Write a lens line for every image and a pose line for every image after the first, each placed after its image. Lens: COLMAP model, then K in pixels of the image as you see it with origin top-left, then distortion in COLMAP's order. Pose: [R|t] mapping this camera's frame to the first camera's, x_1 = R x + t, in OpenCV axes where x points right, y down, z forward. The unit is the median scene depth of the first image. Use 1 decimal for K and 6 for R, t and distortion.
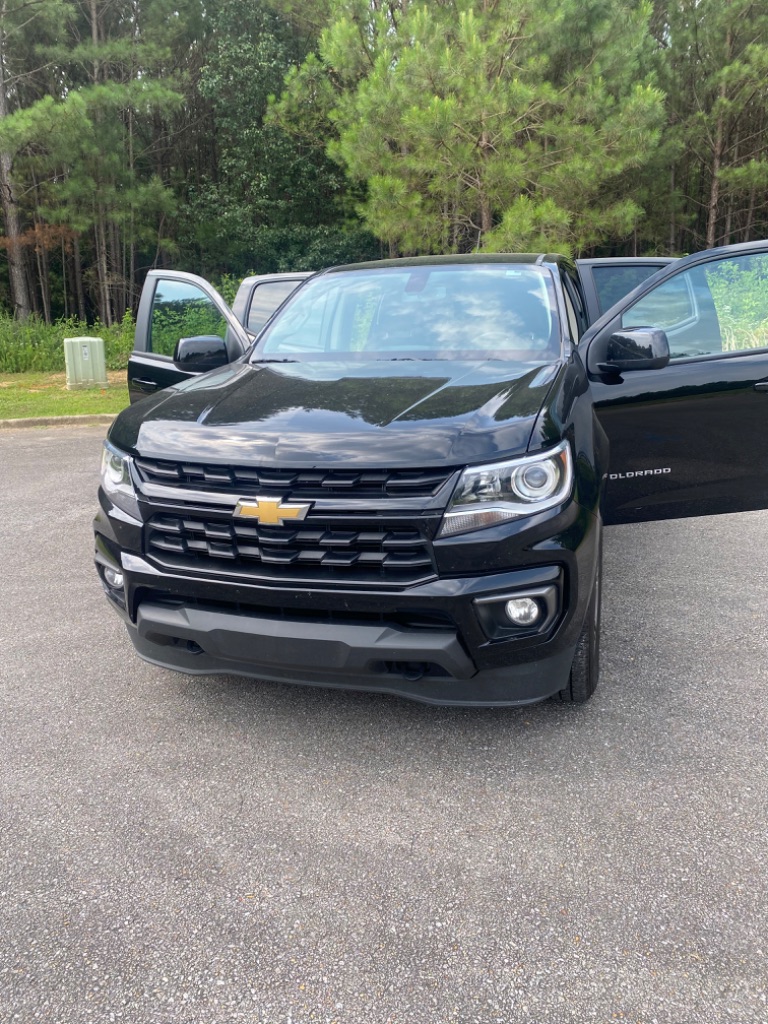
lens RADIAL K [[763.1, 0, 383.4], [0, 763.1, 503.8], [0, 0, 1]] dist [0.004463, -0.000714]
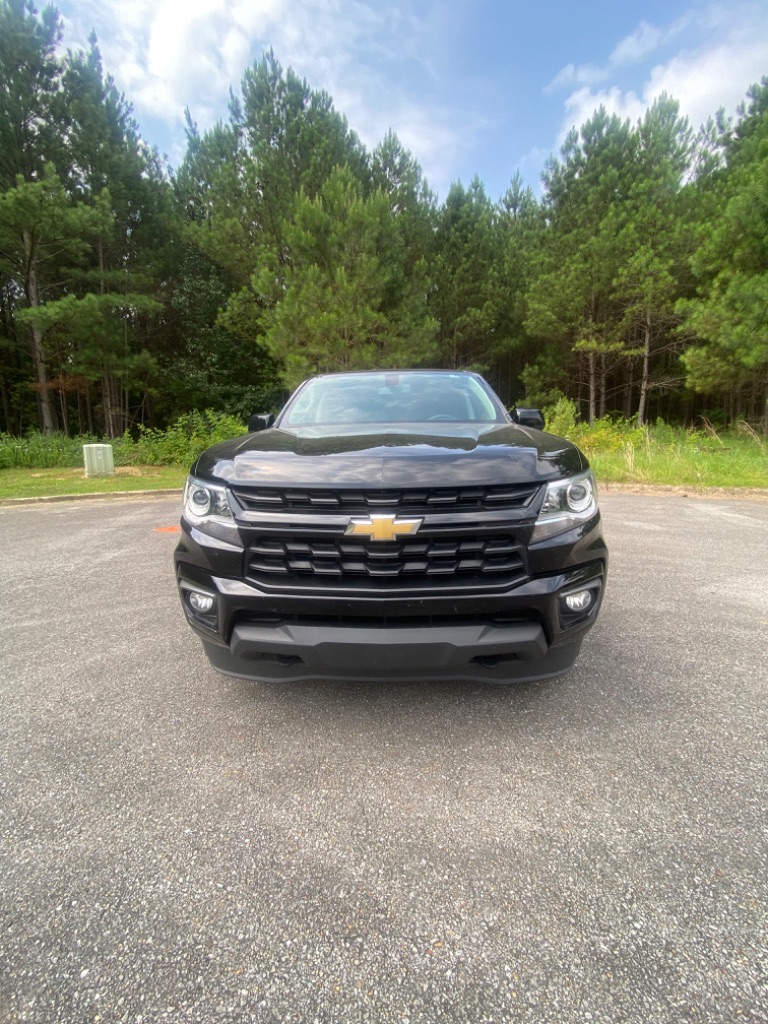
lens RADIAL K [[403.1, 0, 384.0], [0, 403.1, 512.0], [0, 0, 1]] dist [0.013155, -0.015938]
pose [[0.965188, -0.035265, 0.259167, -0.259032], [0.054356, 0.996280, -0.066868, 0.022392], [-0.255845, 0.078627, 0.963515, 0.391354]]
